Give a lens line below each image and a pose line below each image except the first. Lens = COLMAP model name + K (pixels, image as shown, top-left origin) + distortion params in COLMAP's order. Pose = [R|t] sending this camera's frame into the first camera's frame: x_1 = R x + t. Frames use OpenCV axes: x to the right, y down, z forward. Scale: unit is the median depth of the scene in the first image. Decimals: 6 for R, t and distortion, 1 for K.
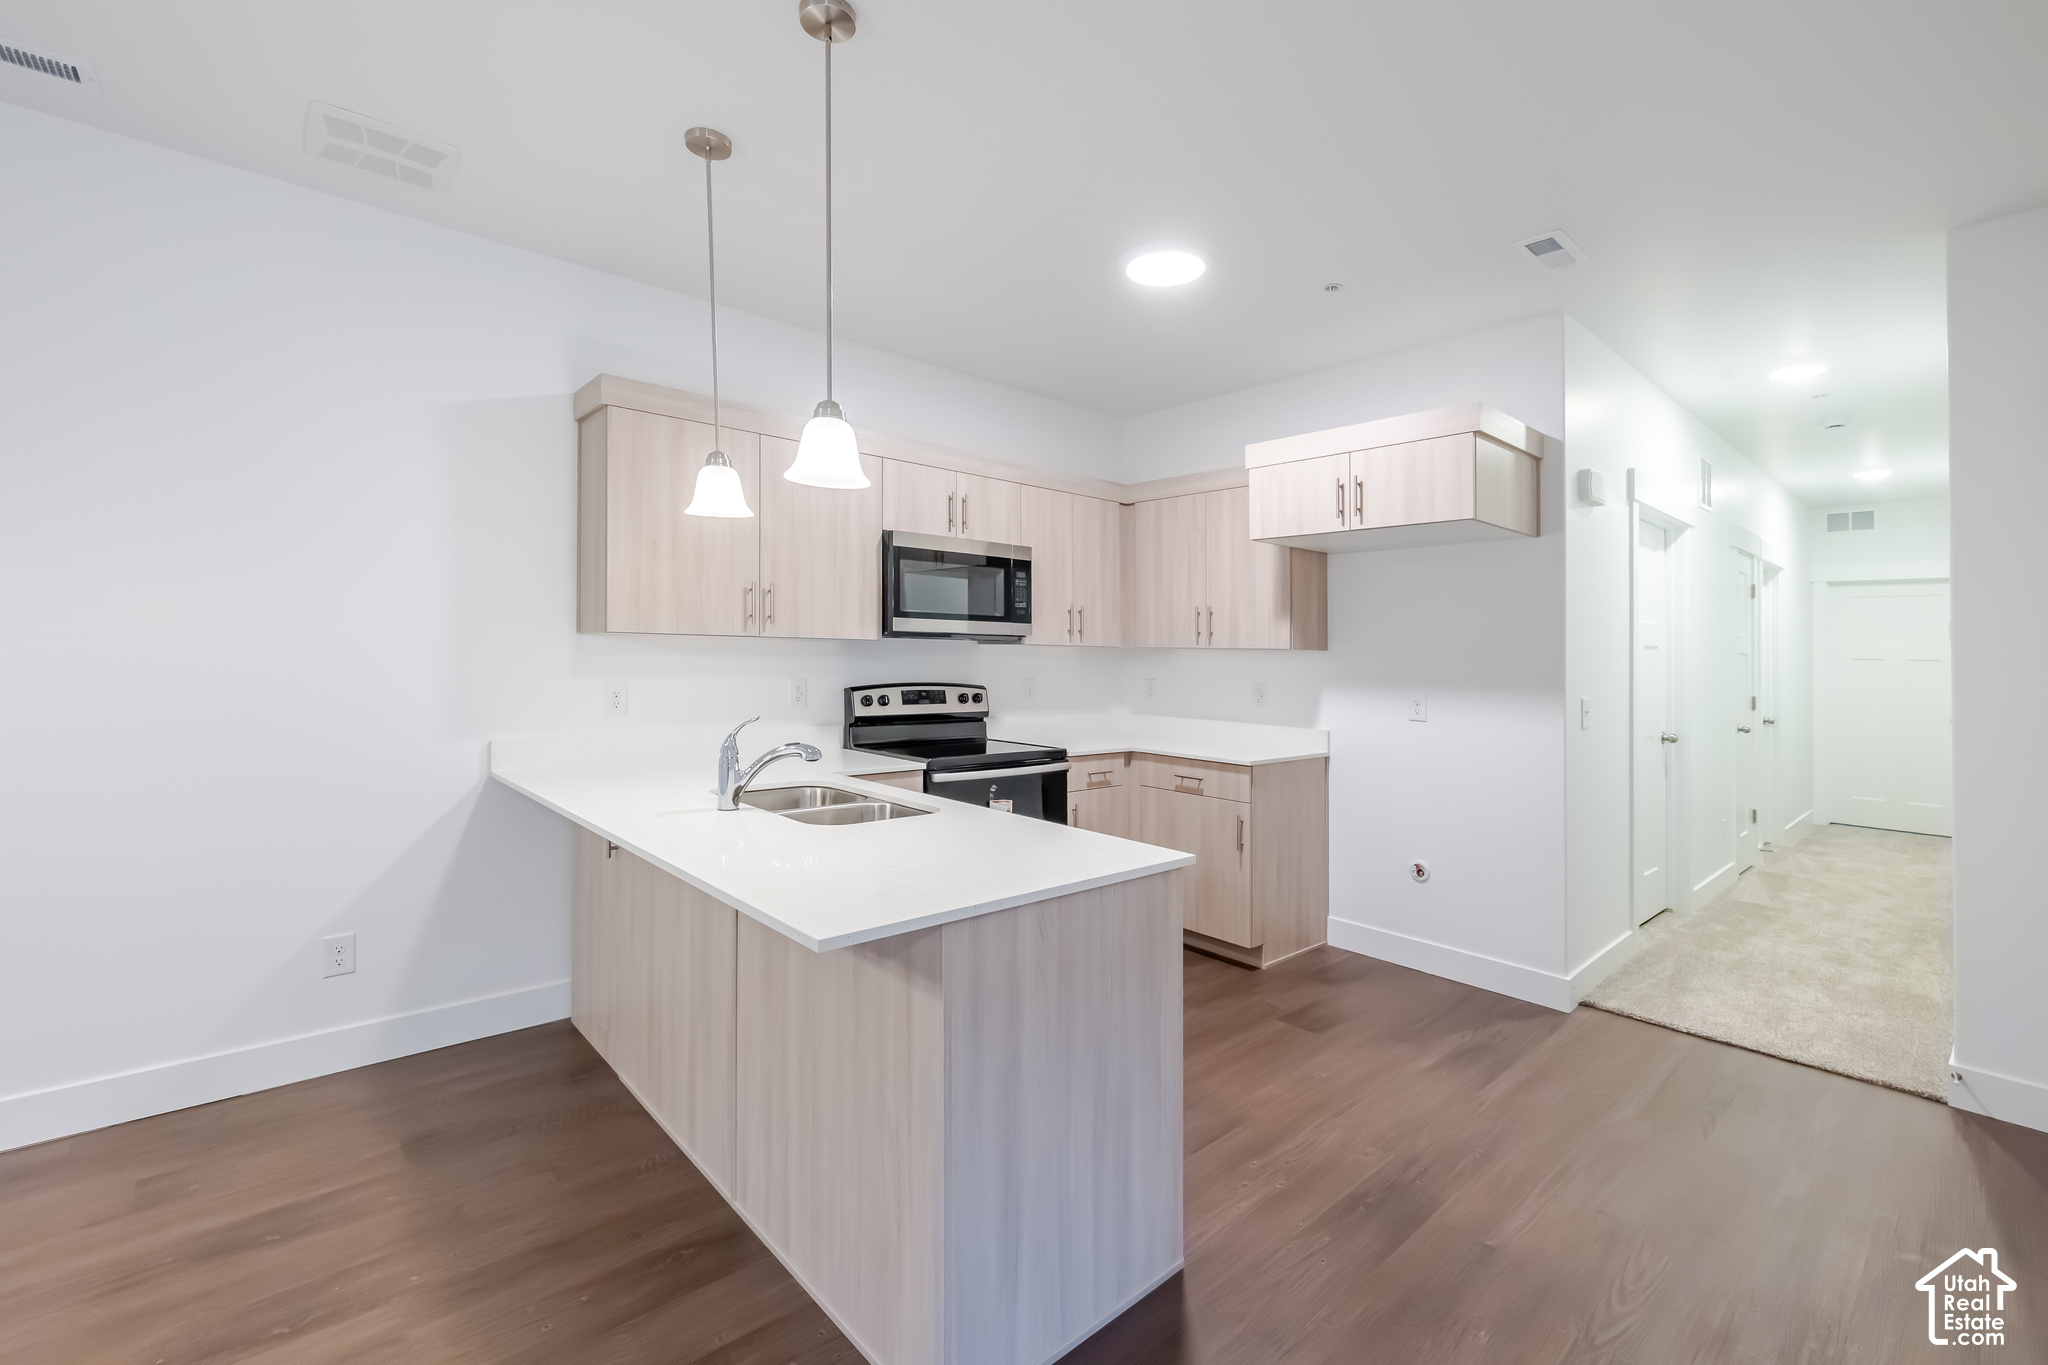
lens RADIAL K [[884.9, 0, 1024.0], [0, 884.9, 656.3], [0, 0, 1]] dist [0.001173, 0.000101]
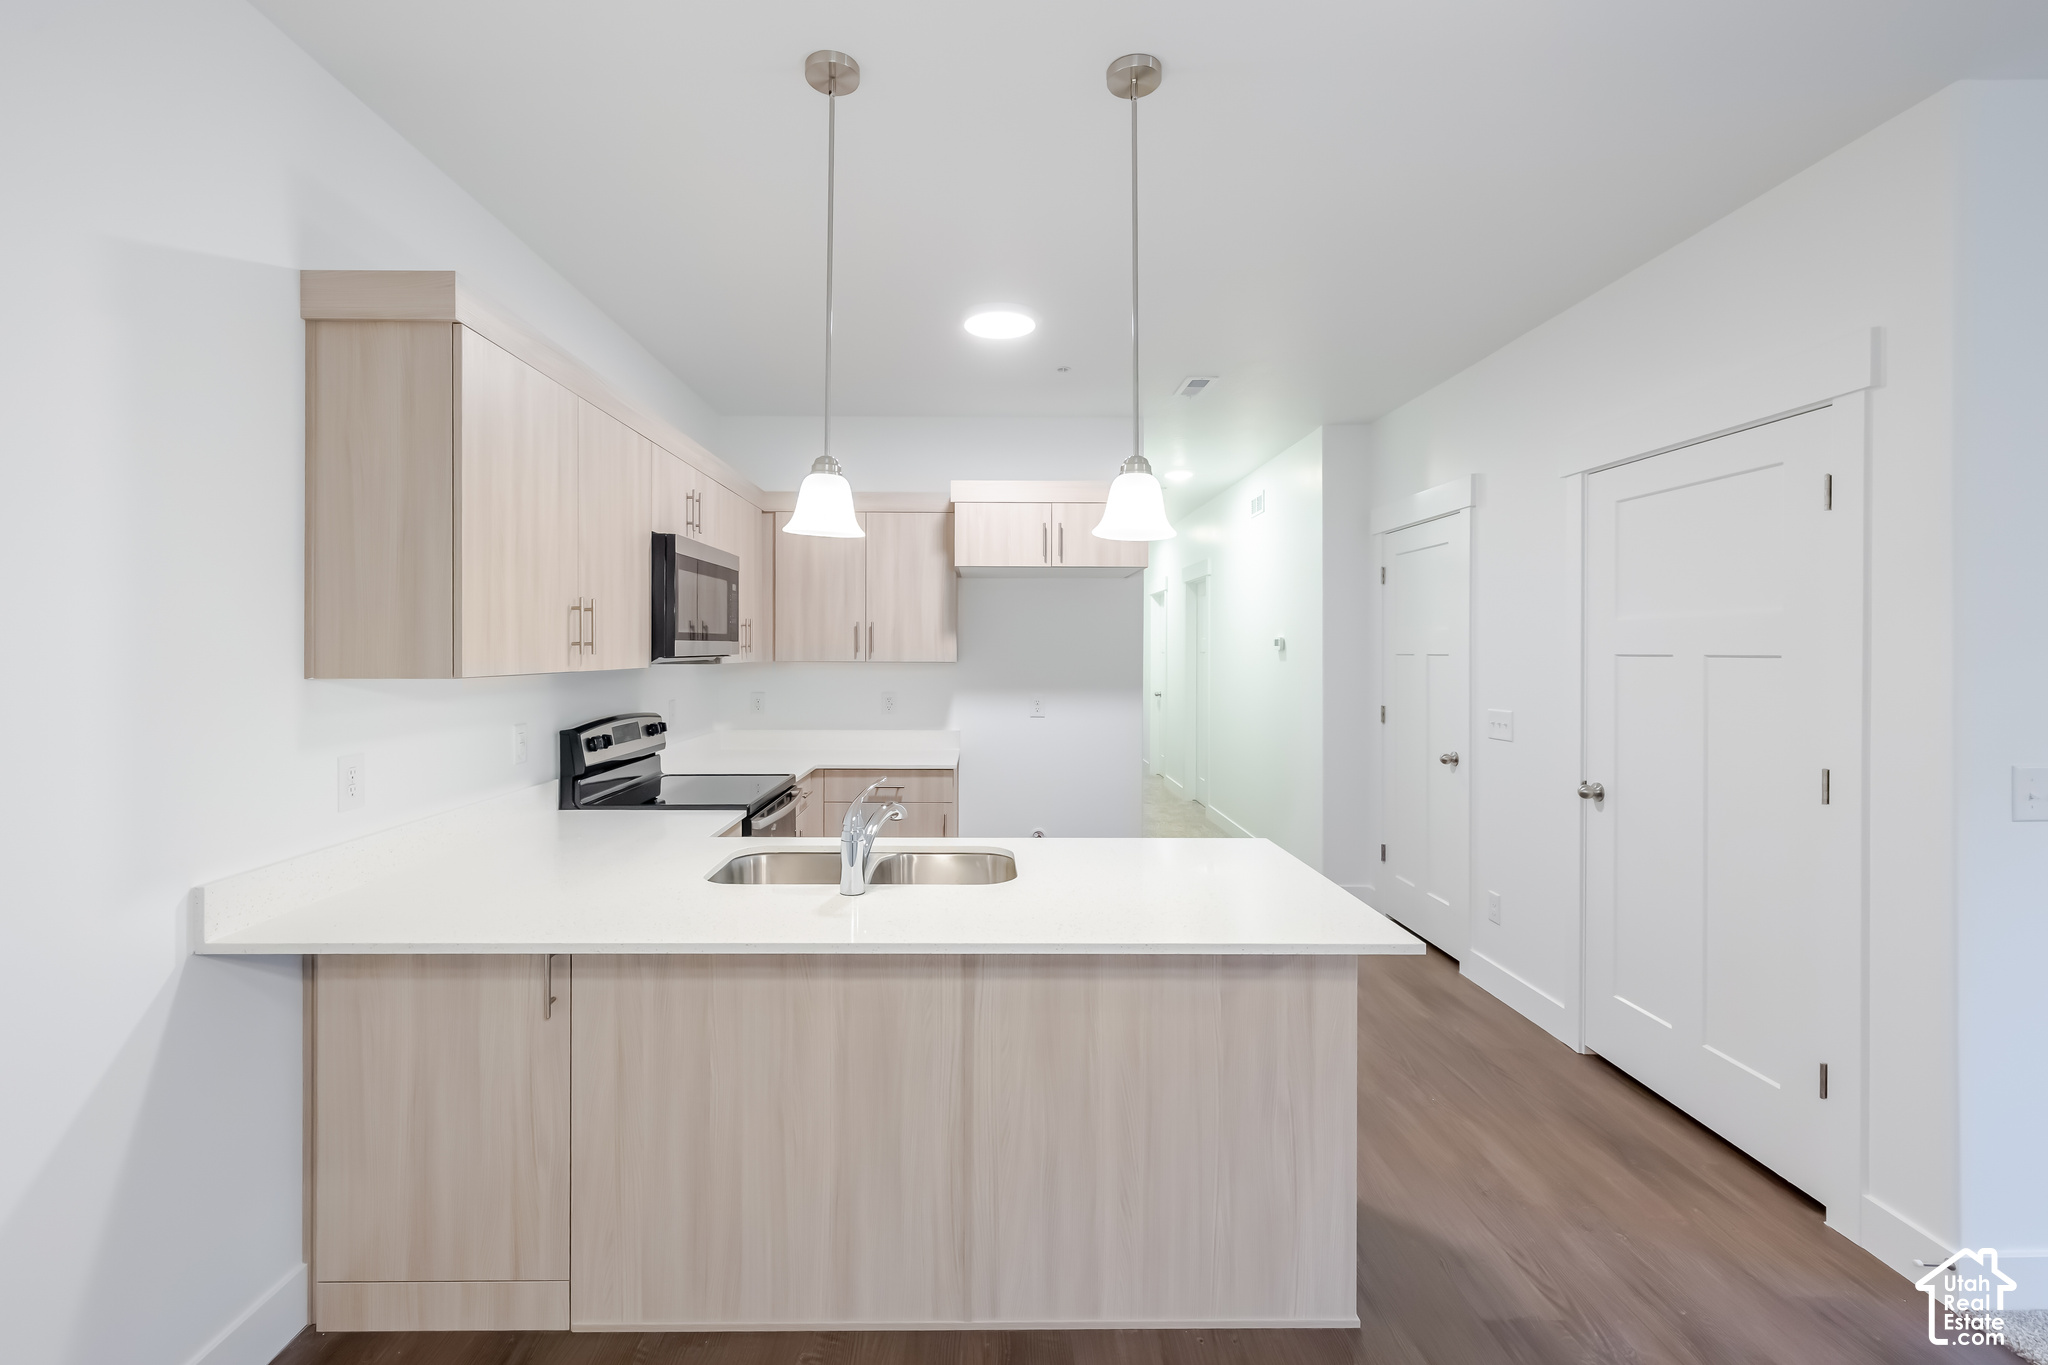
lens RADIAL K [[880.6, 0, 1019.5], [0, 880.6, 648.9], [0, 0, 1]] dist [-0.001414, -0.000285]
pose [[0.658488, -0.015710, 0.752428, -0.542680], [0.011218, 0.999876, 0.011060, -0.040193], [-0.752508, 0.001158, 0.658582, 0.217336]]
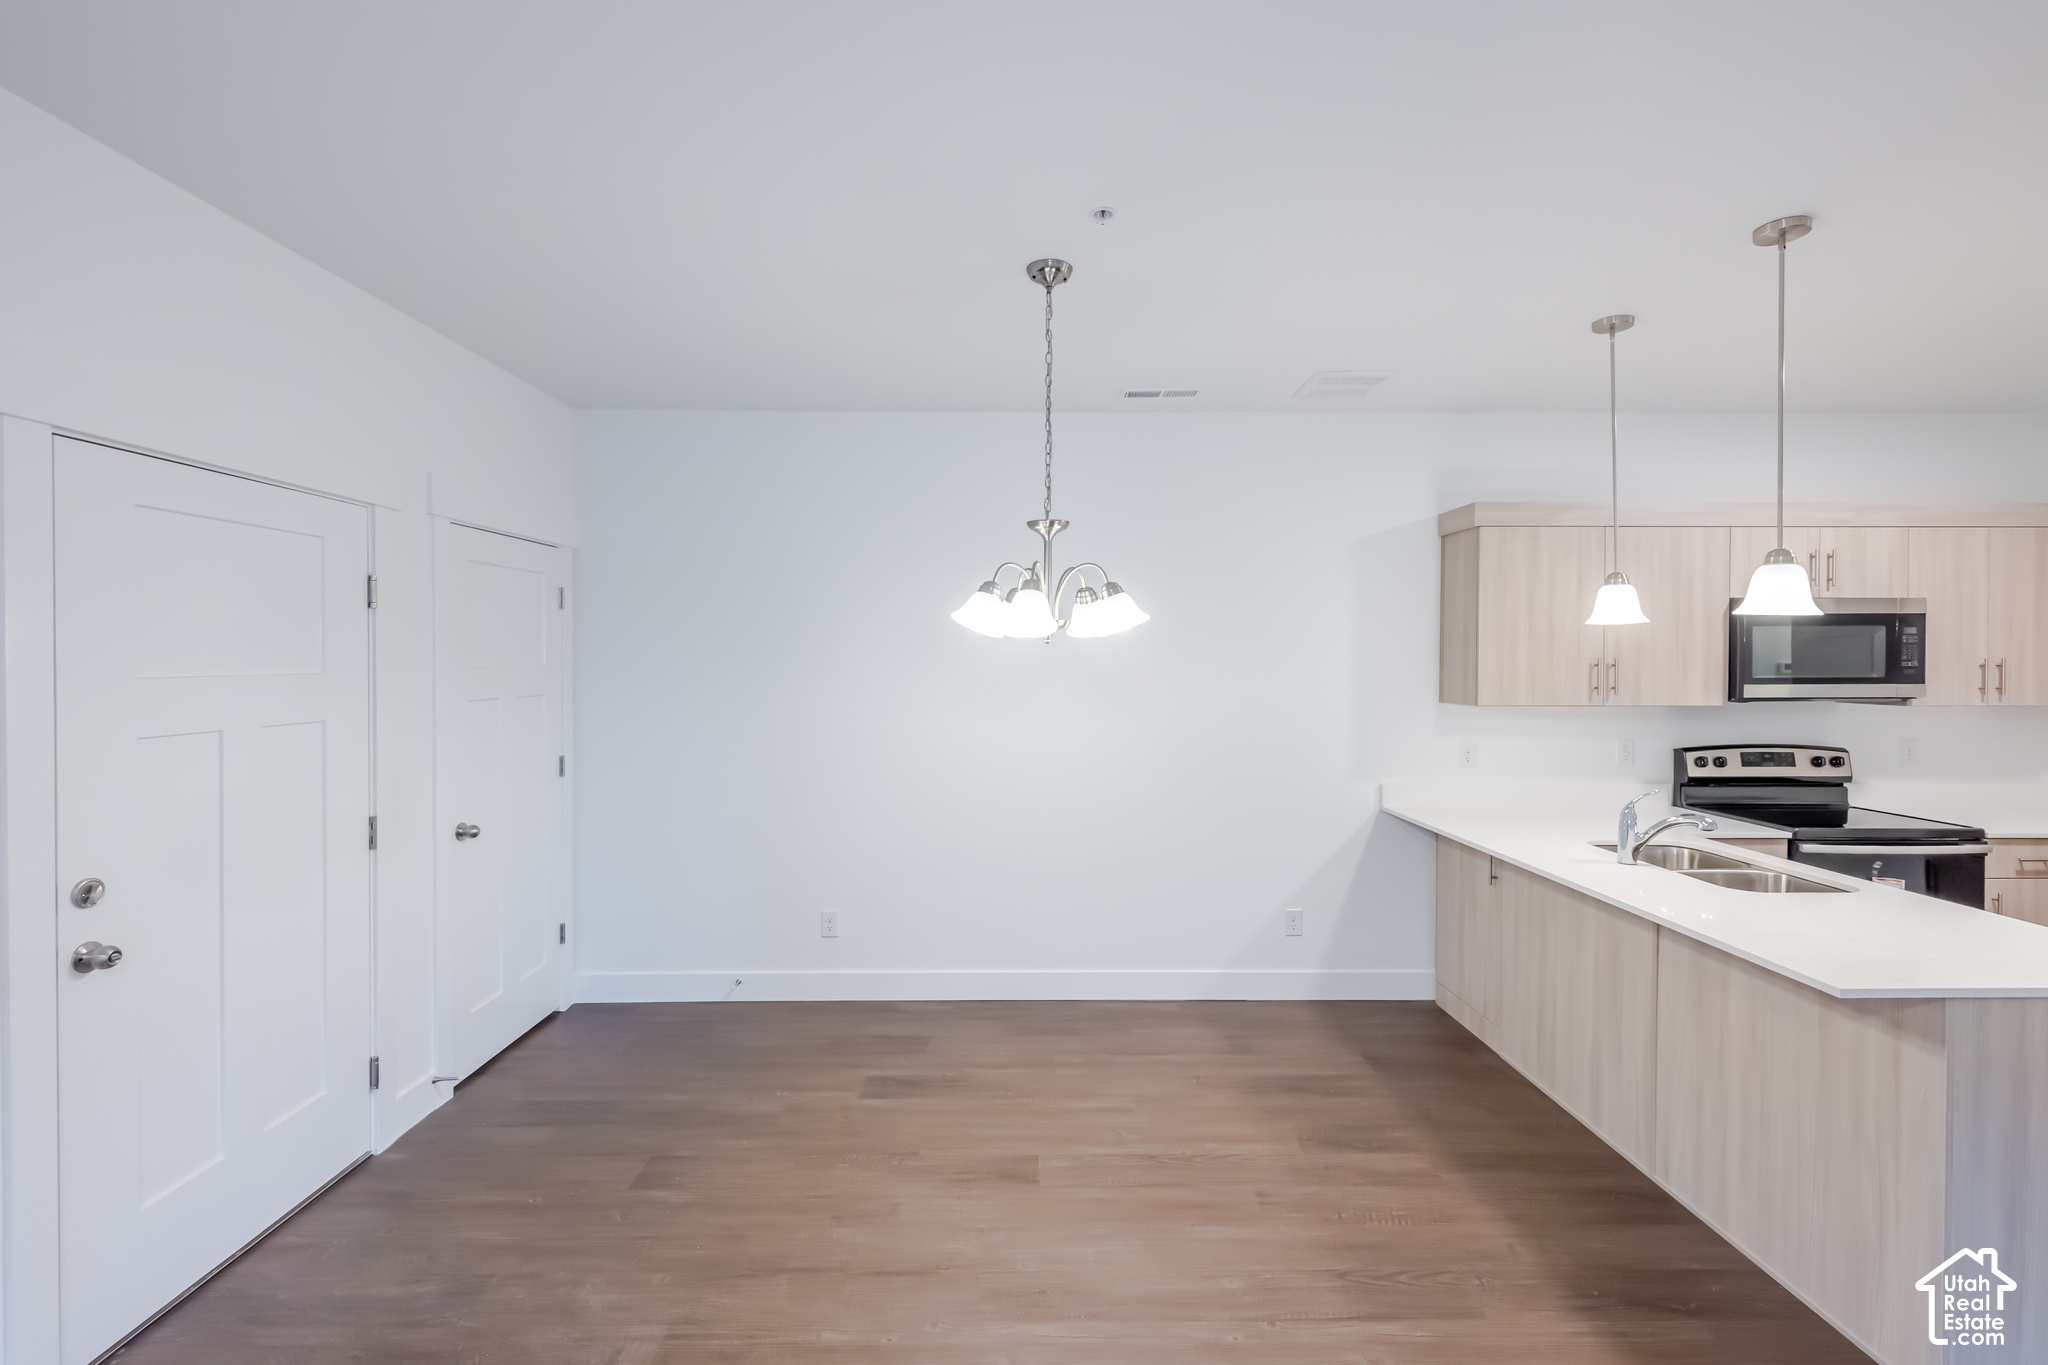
lens RADIAL K [[886.9, 0, 1021.2], [0, 886.9, 689.7], [0, 0, 1]] dist [-0.000539, -0.000156]
pose [[0.753853, 0.006348, -0.657013, -0.102986], [0.009822, 0.999733, 0.020929, -0.066163], [0.656970, -0.022230, 0.753589, -0.307285]]
